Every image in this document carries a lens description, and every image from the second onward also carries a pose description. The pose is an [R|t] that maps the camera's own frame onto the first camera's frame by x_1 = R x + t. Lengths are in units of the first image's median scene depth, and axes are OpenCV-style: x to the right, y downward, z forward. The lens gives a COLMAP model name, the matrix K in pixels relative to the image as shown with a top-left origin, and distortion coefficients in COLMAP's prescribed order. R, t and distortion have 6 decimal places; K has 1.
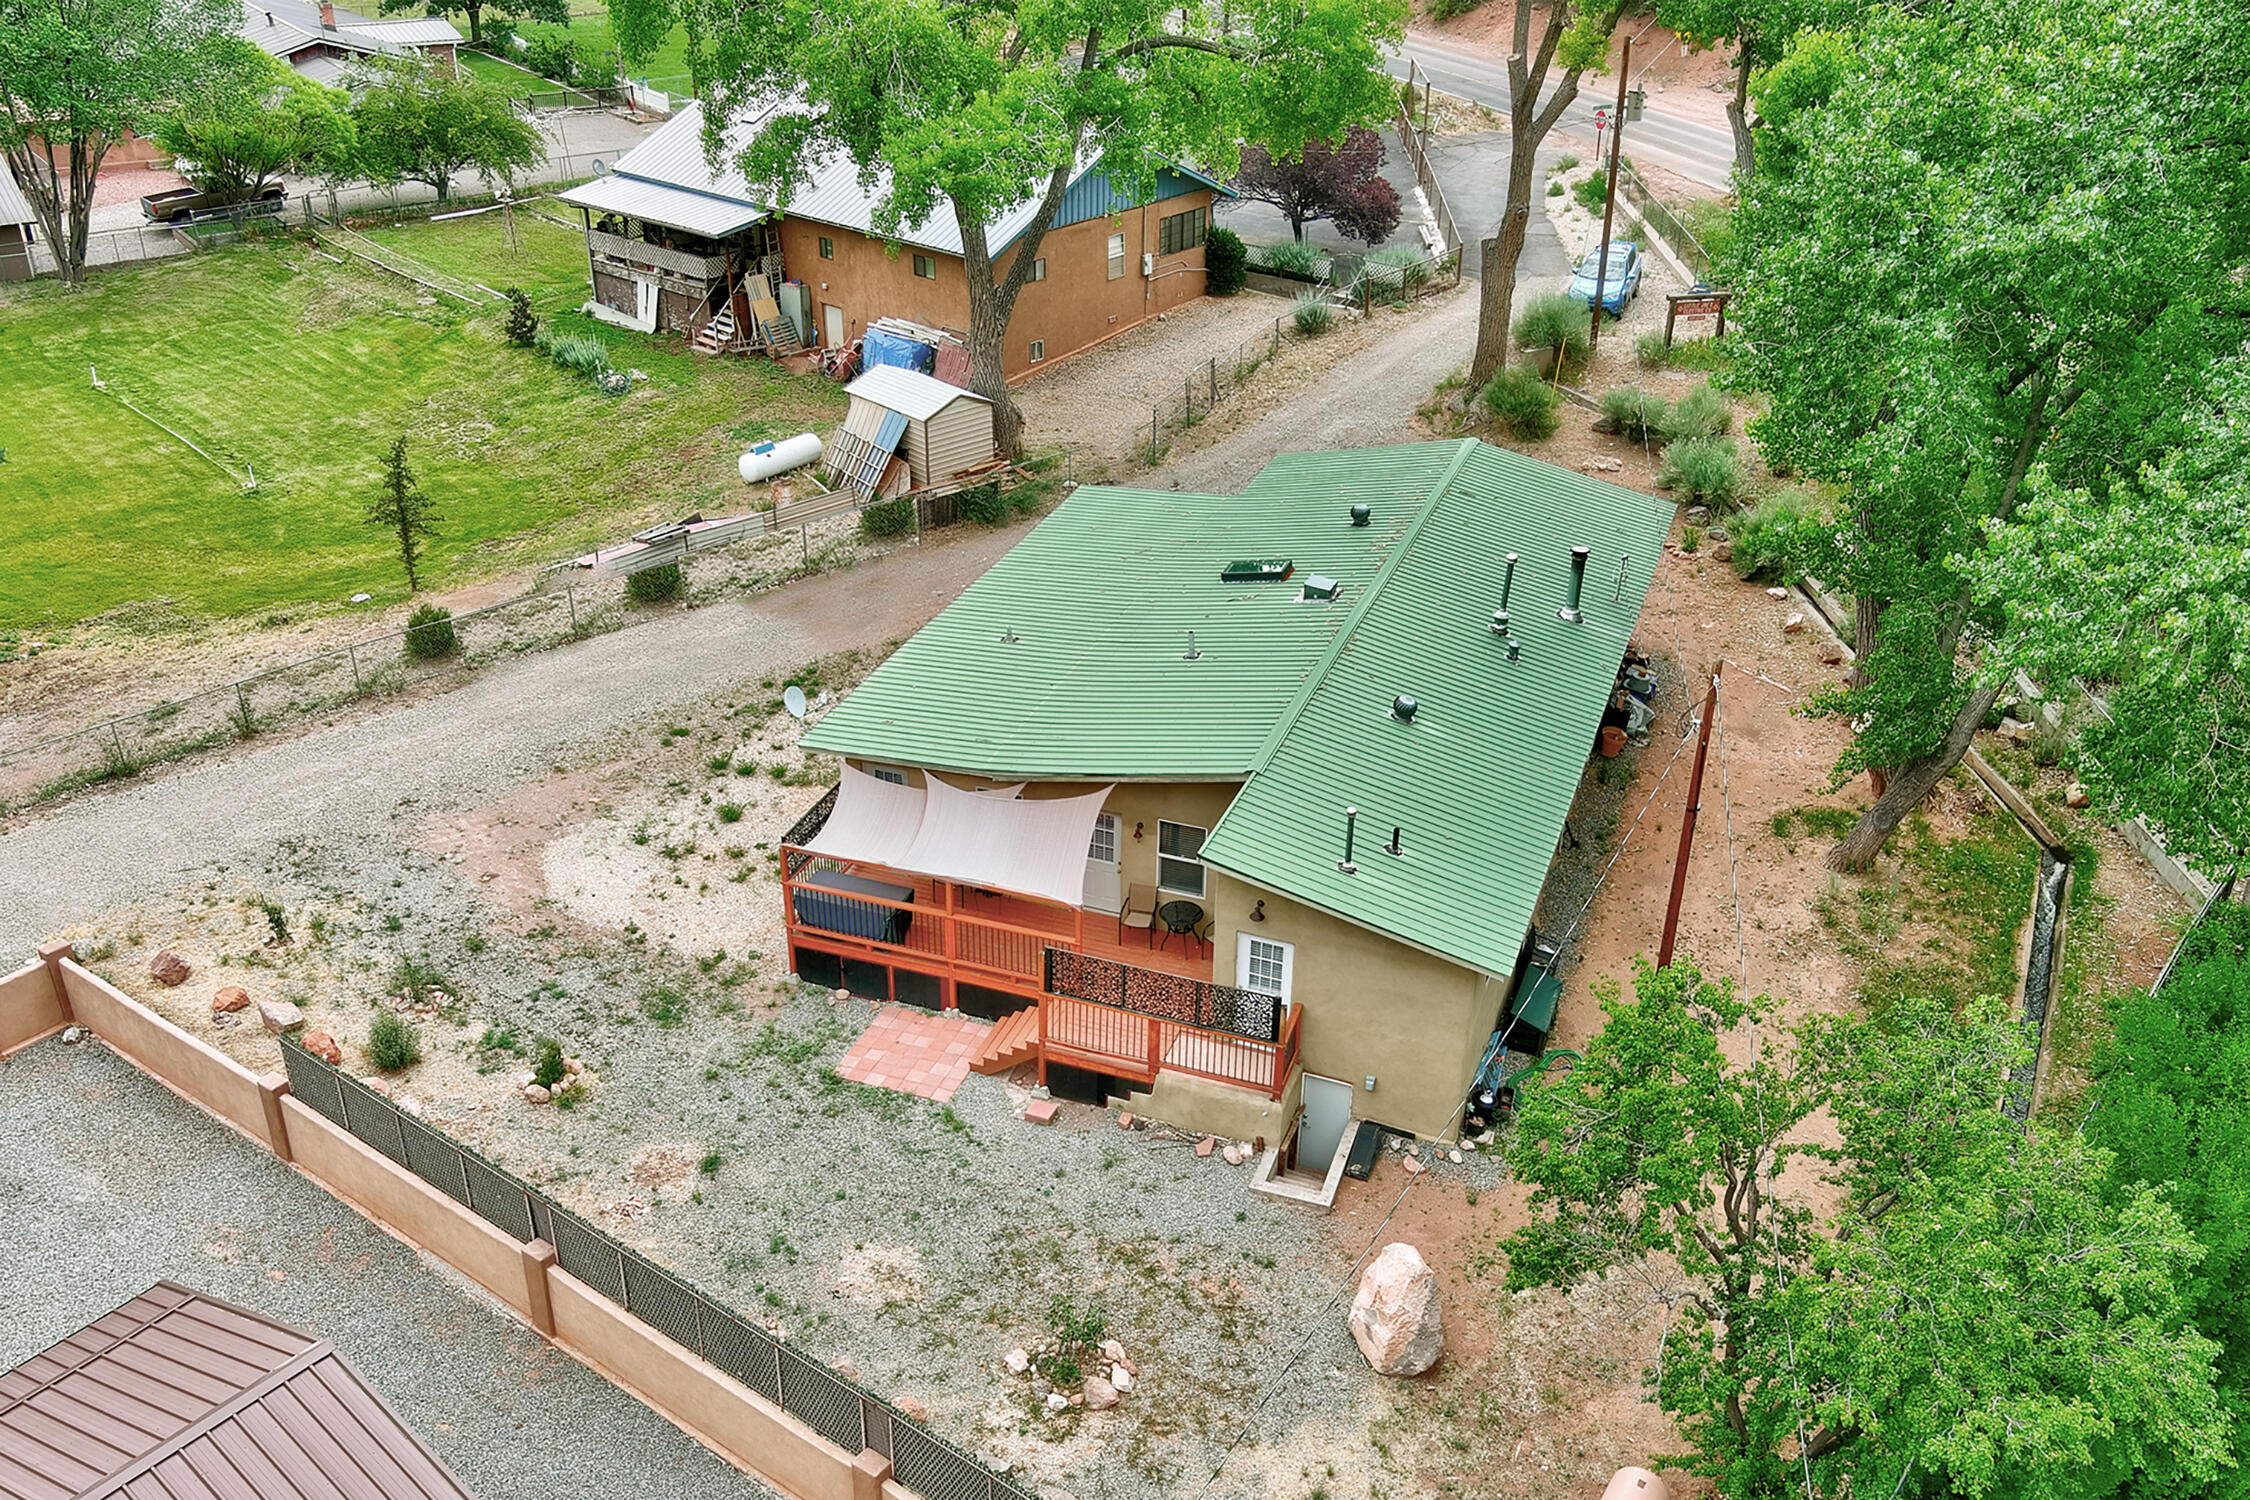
lens RADIAL K [[1866.5, 0, 1155.8], [0, 1866.5, 942.0], [0, 0, 1]] dist [0.026105, -0.005222]
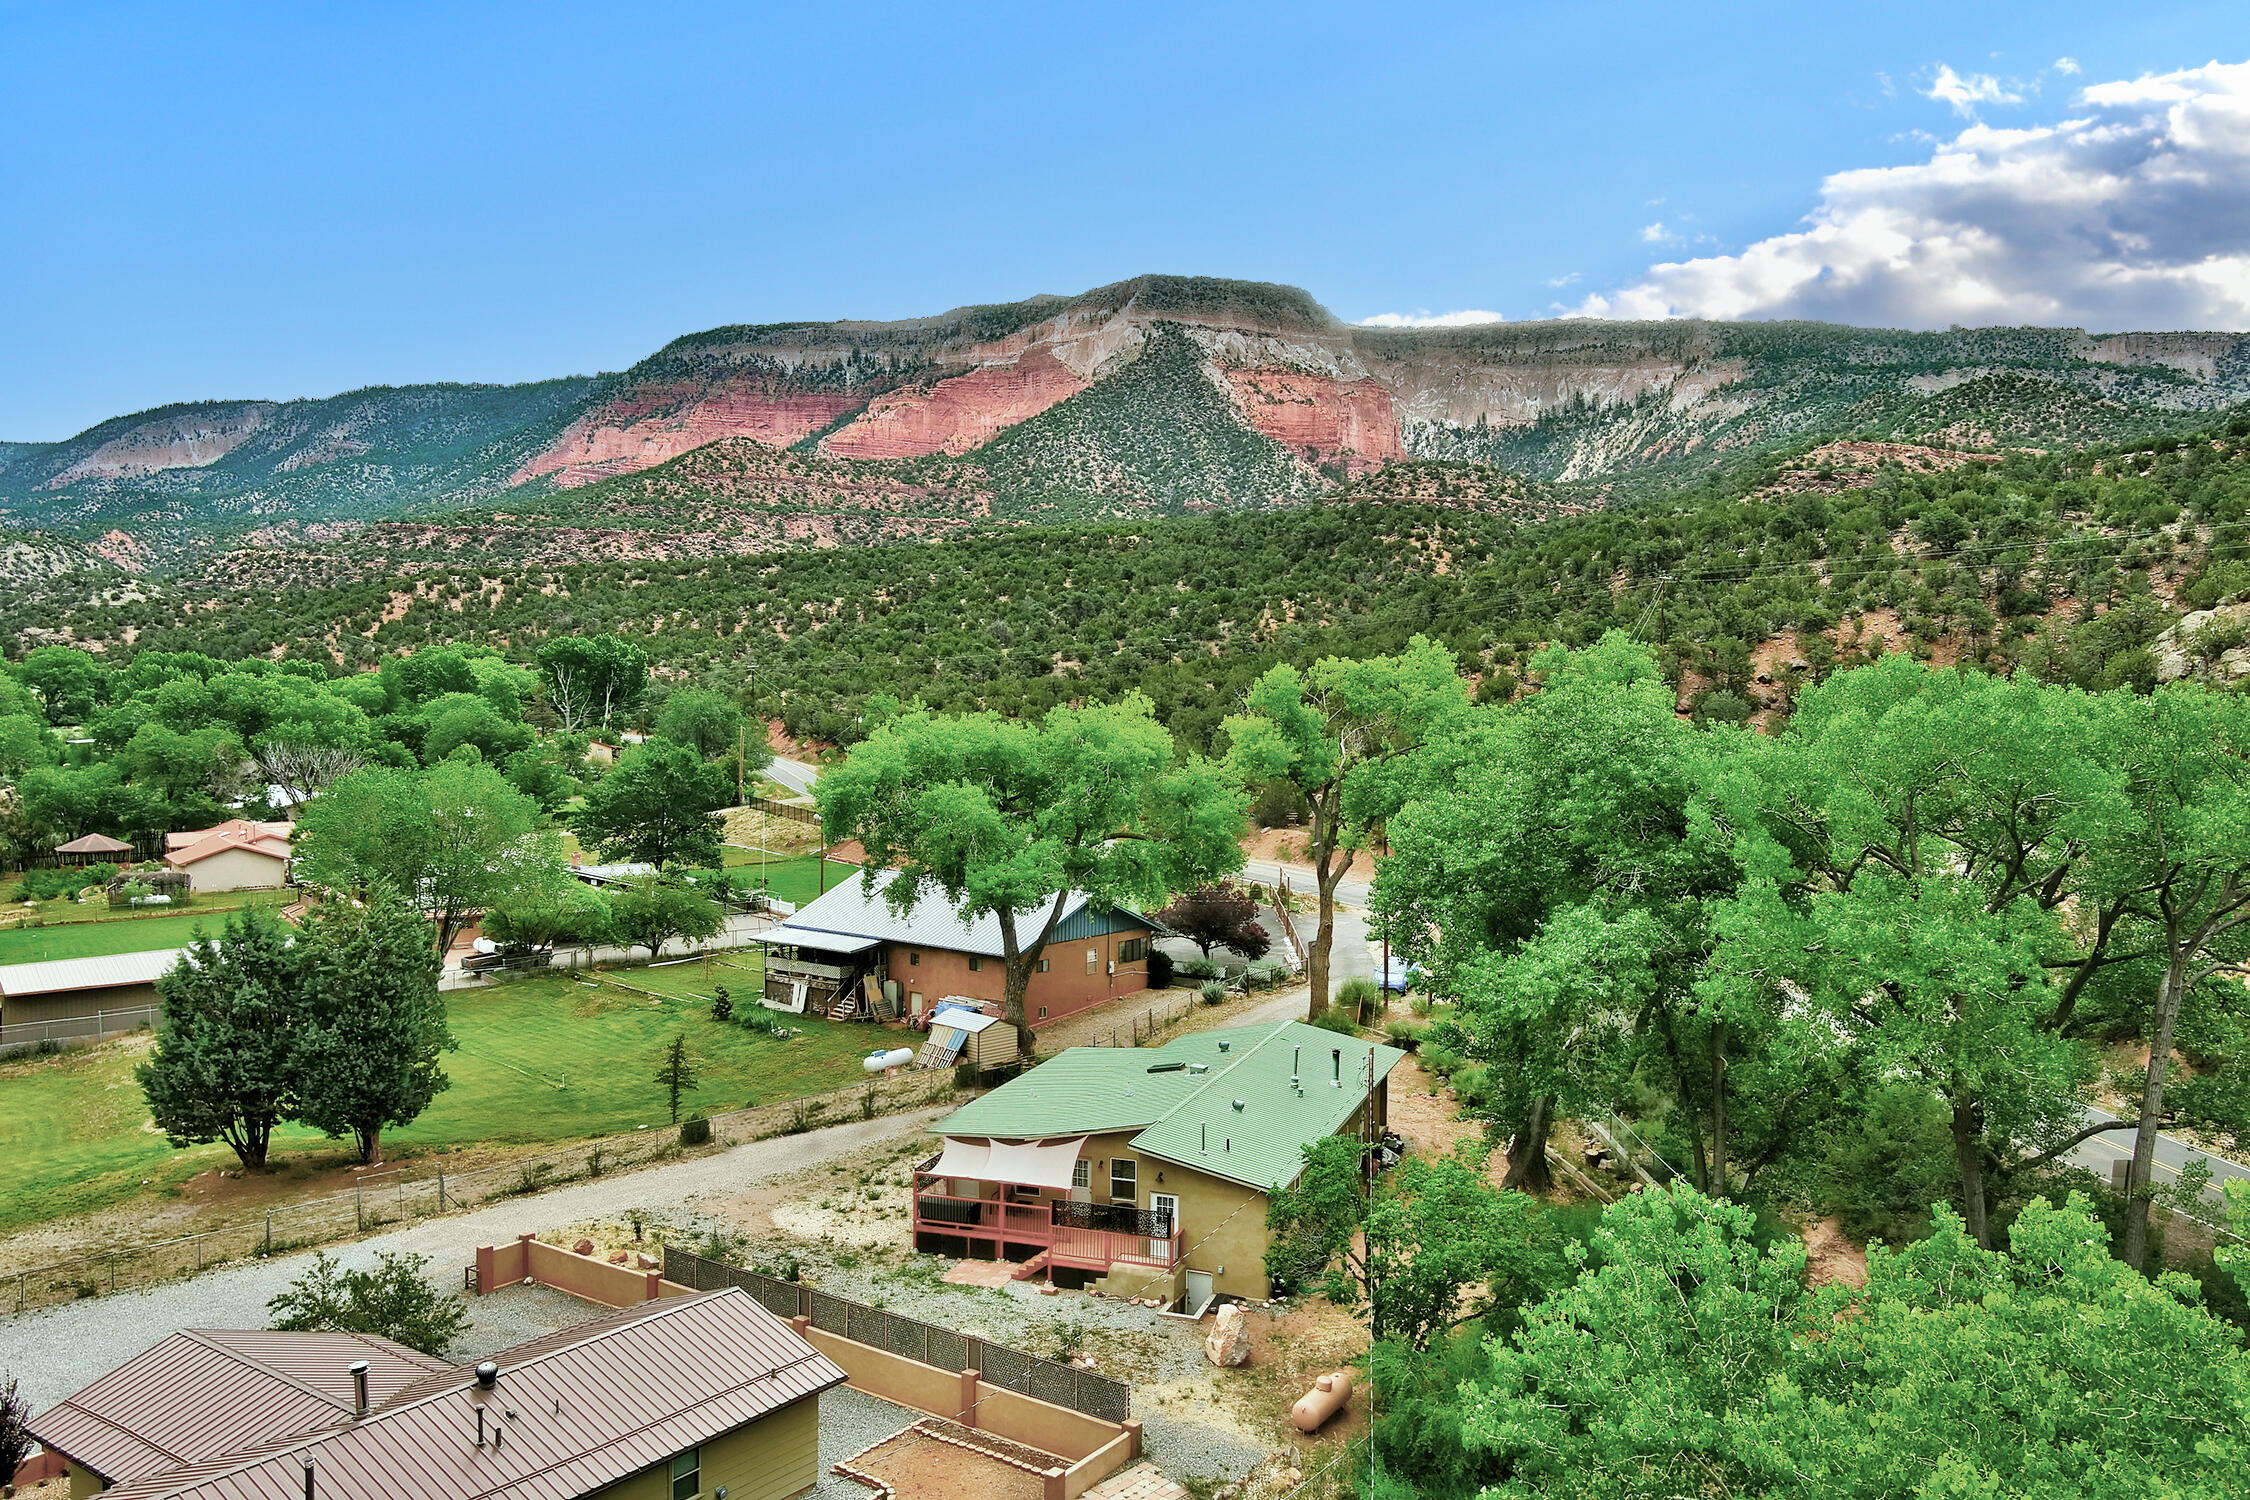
lens RADIAL K [[1740.5, 0, 1125.0], [0, 1740.5, 750.0], [0, 0, 1]] dist [0.029783, -0.014581]
pose [[0.999937, -0.011074, -0.001613, 0.013865], [0.008624, 0.854415, -0.519520, 0.302850], [0.007131, 0.519473, 0.854457, -0.448714]]
